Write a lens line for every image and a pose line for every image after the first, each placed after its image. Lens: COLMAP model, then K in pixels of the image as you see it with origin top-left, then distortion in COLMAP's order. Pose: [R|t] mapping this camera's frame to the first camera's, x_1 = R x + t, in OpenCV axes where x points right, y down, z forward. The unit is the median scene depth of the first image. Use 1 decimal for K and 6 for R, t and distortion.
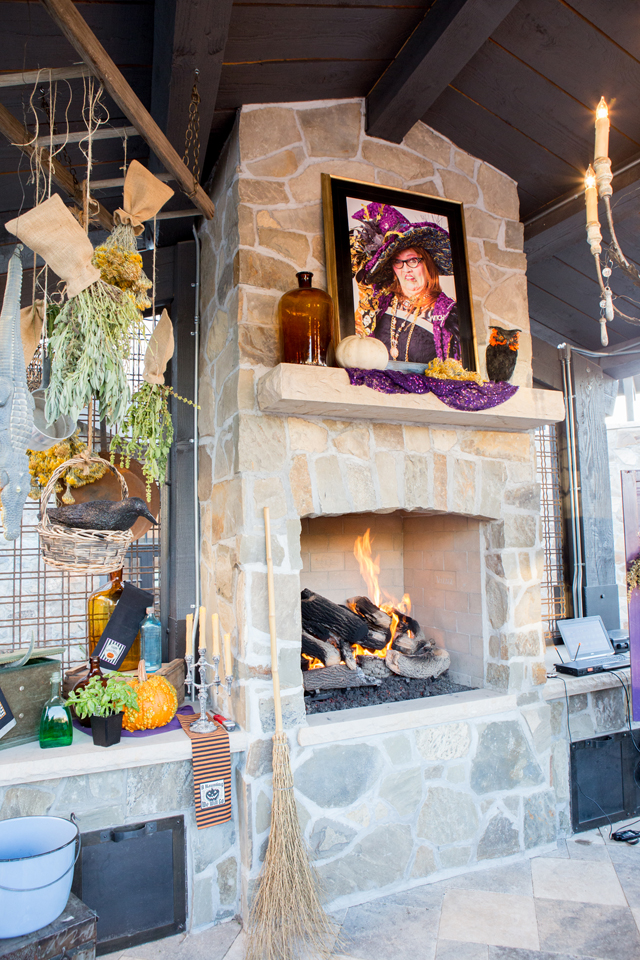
lens RADIAL K [[656.4, 0, 321.1], [0, 656.4, 479.2], [0, 0, 1]] dist [-0.087820, -0.000982]
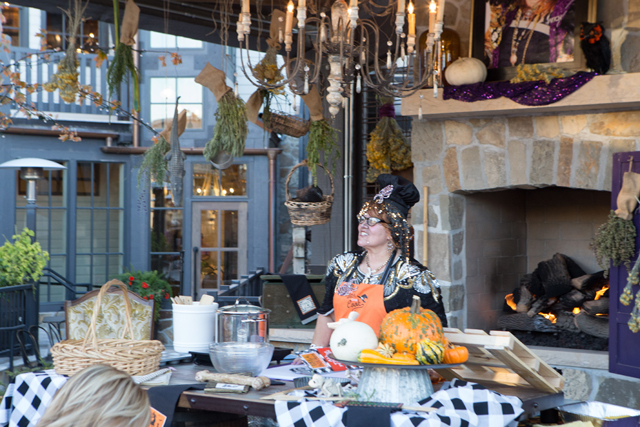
lens RADIAL K [[1243.9, 0, 319.7], [0, 1243.9, 213.2], [0, 0, 1]] dist [0.289880, 0.000000]
pose [[0.488071, 0.017513, -0.872628, 2.001678], [0.065827, 0.996212, 0.056811, -0.063342], [0.870318, -0.085171, 0.485069, -0.490497]]
